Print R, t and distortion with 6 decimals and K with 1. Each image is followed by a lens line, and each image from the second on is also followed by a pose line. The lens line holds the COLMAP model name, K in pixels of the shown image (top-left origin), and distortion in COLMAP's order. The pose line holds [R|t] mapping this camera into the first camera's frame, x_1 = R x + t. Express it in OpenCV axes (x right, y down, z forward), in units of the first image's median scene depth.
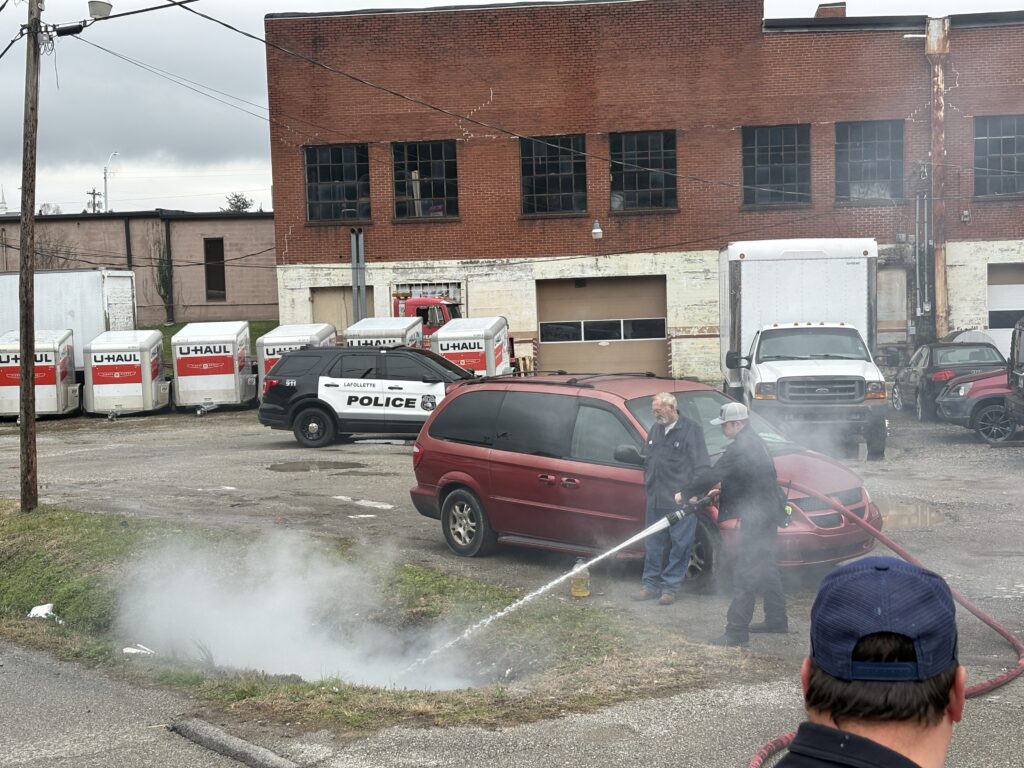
lens RADIAL K [[1572.1, 0, 512.0], [0, 1572.1, 384.0], [0, 0, 1]] dist [0.150199, -0.076217]
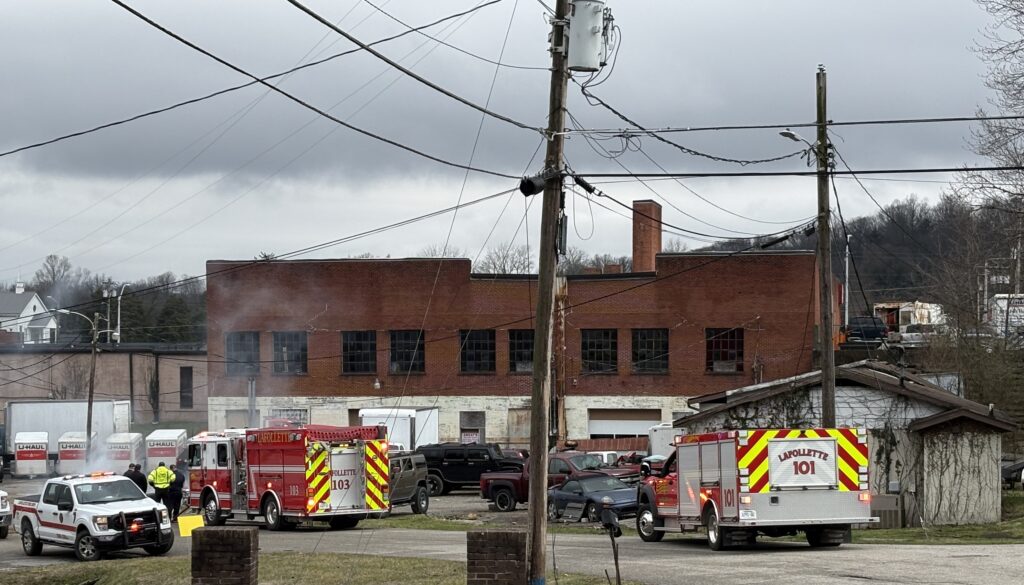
lens RADIAL K [[2395.5, 0, 512.0], [0, 2395.5, 292.5], [0, 0, 1]] dist [0.081075, 0.627627]
pose [[0.995914, 0.022815, -0.087375, 0.443864], [-0.029837, 0.996355, -0.079915, 0.014569], [0.085233, 0.082195, 0.992965, -1.740341]]
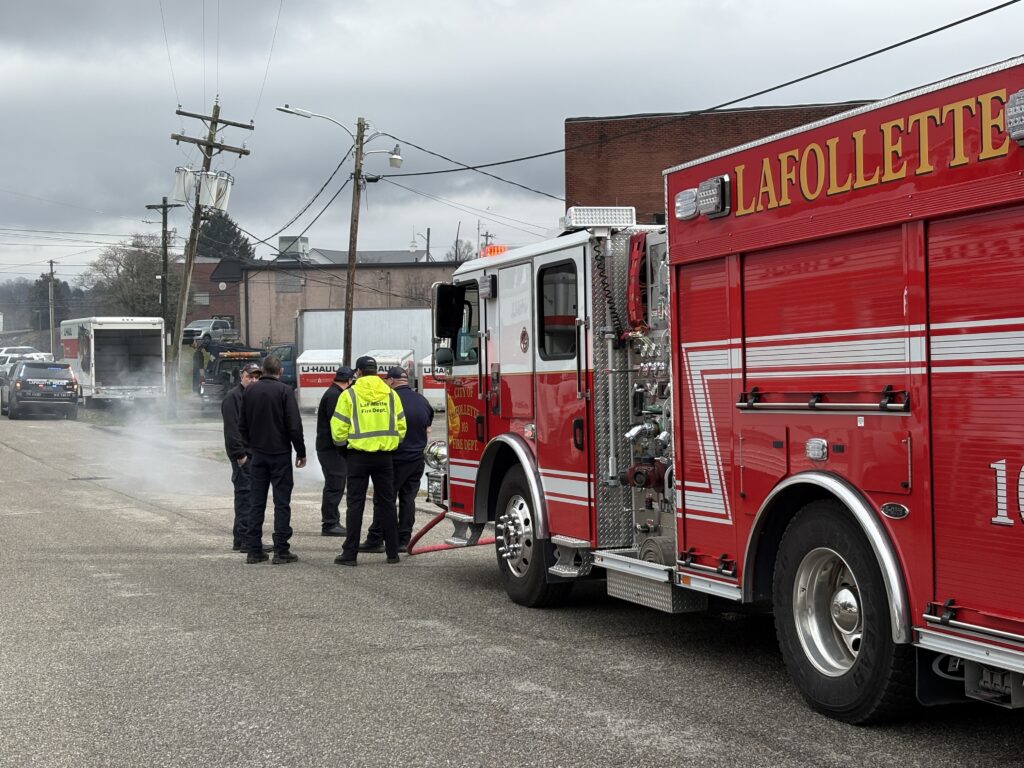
lens RADIAL K [[1572.1, 0, 512.0], [0, 1572.1, 384.0], [0, 0, 1]] dist [0.150199, -0.076217]
pose [[0.966347, 0.033921, -0.254997, 0.148639], [-0.040045, 0.999020, -0.018864, 0.017020], [0.254107, 0.028441, 0.966758, -0.290949]]
